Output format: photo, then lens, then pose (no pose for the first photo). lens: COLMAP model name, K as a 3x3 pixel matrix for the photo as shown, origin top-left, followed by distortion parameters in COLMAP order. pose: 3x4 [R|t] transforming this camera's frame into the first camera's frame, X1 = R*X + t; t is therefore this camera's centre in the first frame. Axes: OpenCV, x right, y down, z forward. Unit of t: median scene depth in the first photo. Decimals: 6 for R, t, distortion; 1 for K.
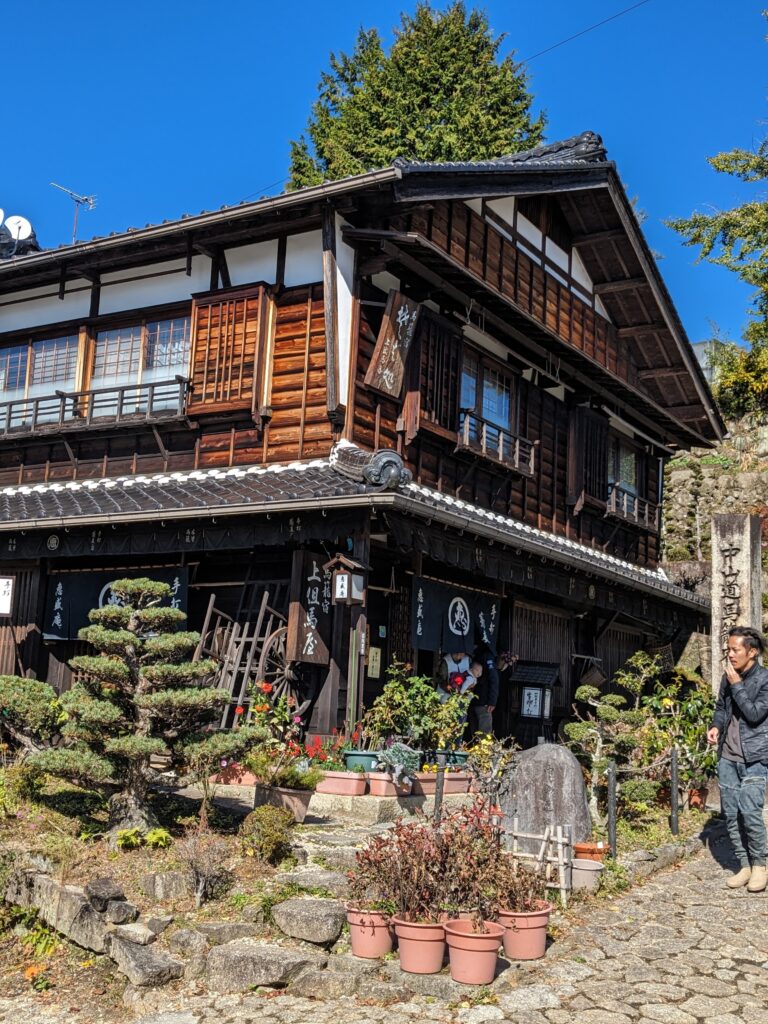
lens RADIAL K [[1215.9, 0, 388.5], [0, 1215.9, 530.3], [0, 0, 1]] dist [0.111302, -0.035550]
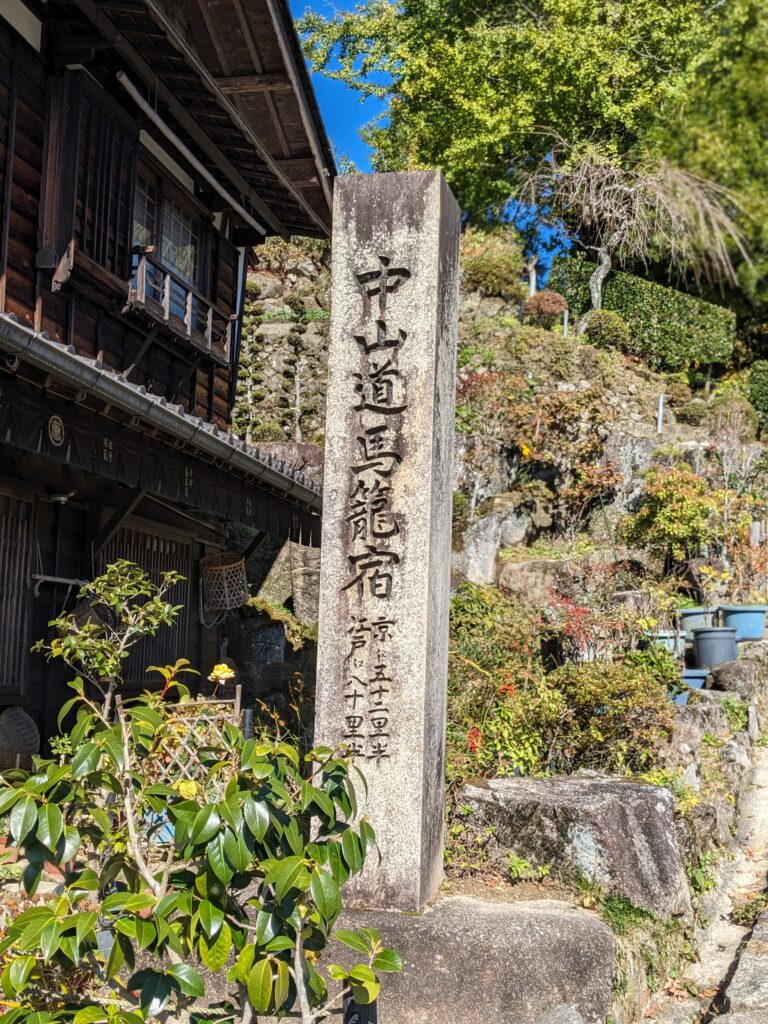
lens RADIAL K [[1215.9, 0, 388.5], [0, 1215.9, 530.3], [0, 0, 1]] dist [0.111302, -0.035550]
pose [[0.947663, 0.025331, 0.318266, 0.158963], [-0.043871, 0.997723, 0.051220, 0.065758], [-0.316244, -0.062502, 0.946617, 0.617136]]
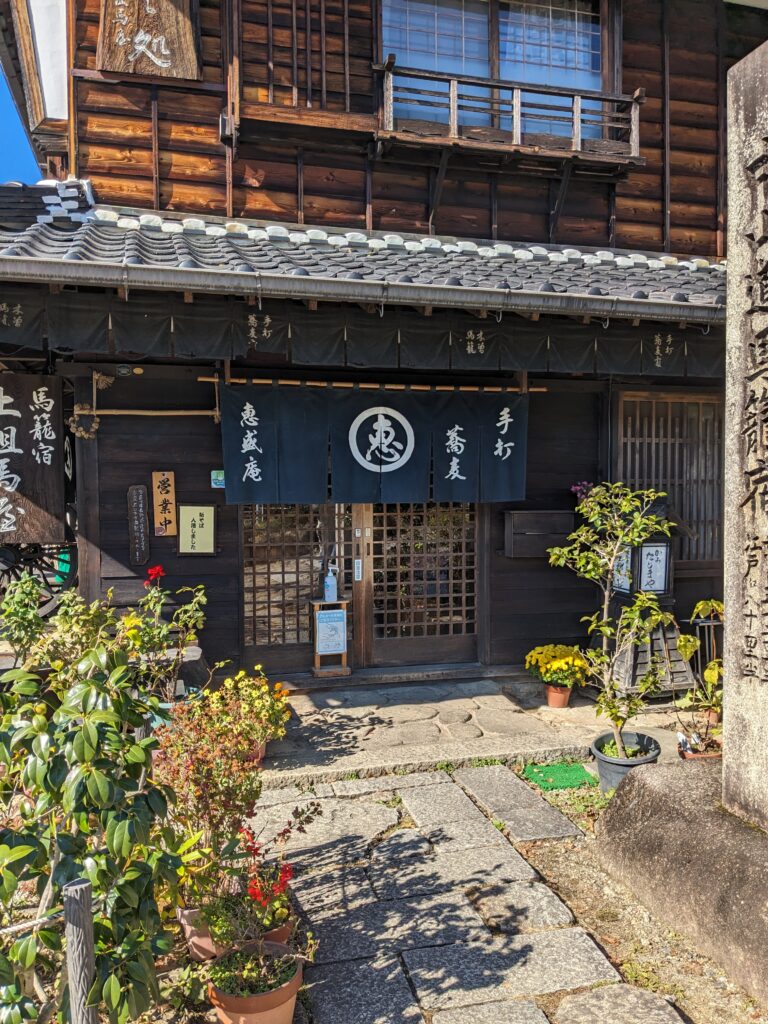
lens RADIAL K [[810.0, 0, 384.2], [0, 810.0, 531.5], [0, 0, 1]] dist [0.065915, -0.101426]
pose [[0.720206, -0.016942, -0.693554, 0.327218], [0.142530, 0.981990, 0.124020, 0.065547], [0.678962, -0.188173, 0.709649, 0.710138]]
